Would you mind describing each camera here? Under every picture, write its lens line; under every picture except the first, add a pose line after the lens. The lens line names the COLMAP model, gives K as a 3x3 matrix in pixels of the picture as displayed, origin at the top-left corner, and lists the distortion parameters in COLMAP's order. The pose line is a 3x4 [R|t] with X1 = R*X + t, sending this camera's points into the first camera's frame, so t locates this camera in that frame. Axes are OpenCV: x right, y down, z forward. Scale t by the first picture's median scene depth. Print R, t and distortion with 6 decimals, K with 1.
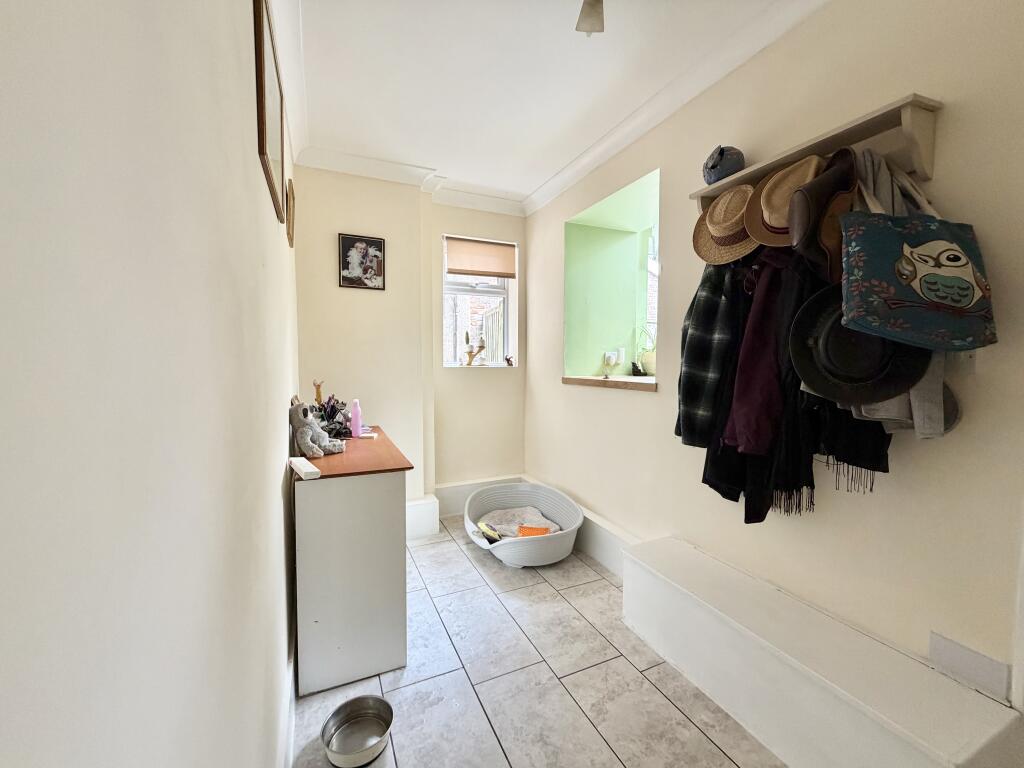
lens RADIAL K [[407.7, 0, 508.6], [0, 407.7, 384.5], [0, 0, 1]] dist [-0.000545, 0.000020]
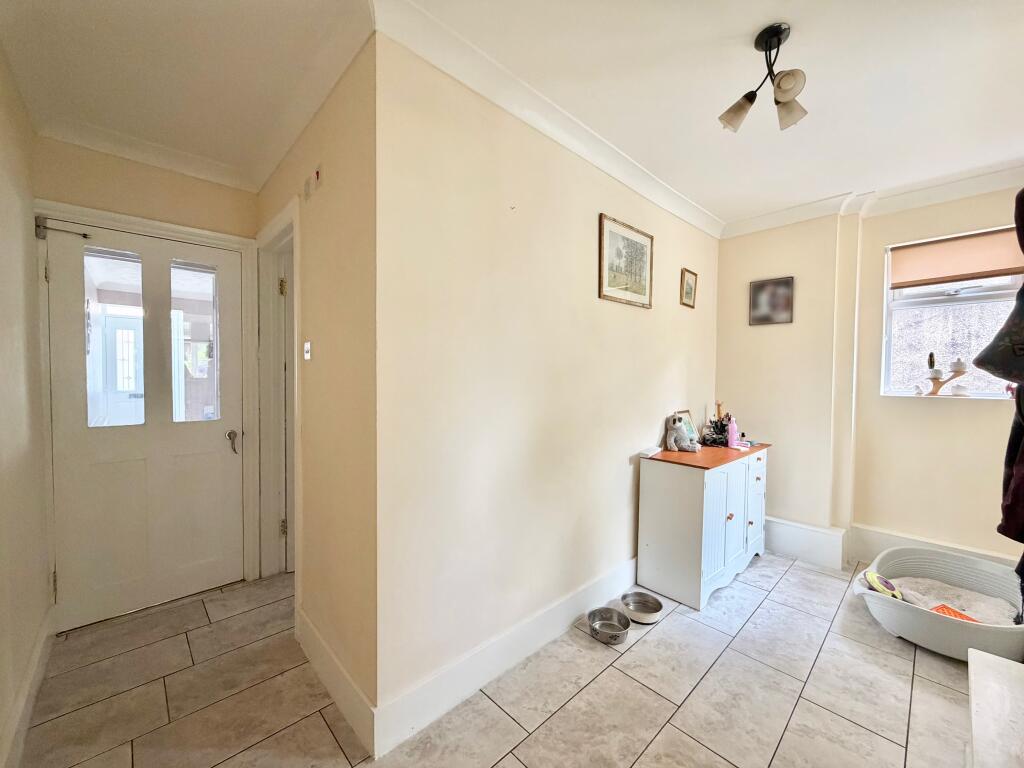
lens RADIAL K [[407.7, 0, 508.6], [0, 407.7, 384.5], [0, 0, 1]] dist [-0.000545, 0.000020]
pose [[0.314661, 0.025803, -0.948853, 0.502252], [-0.060031, 0.998170, 0.007236, -0.028529], [0.947304, 0.054684, 0.315634, -0.055739]]
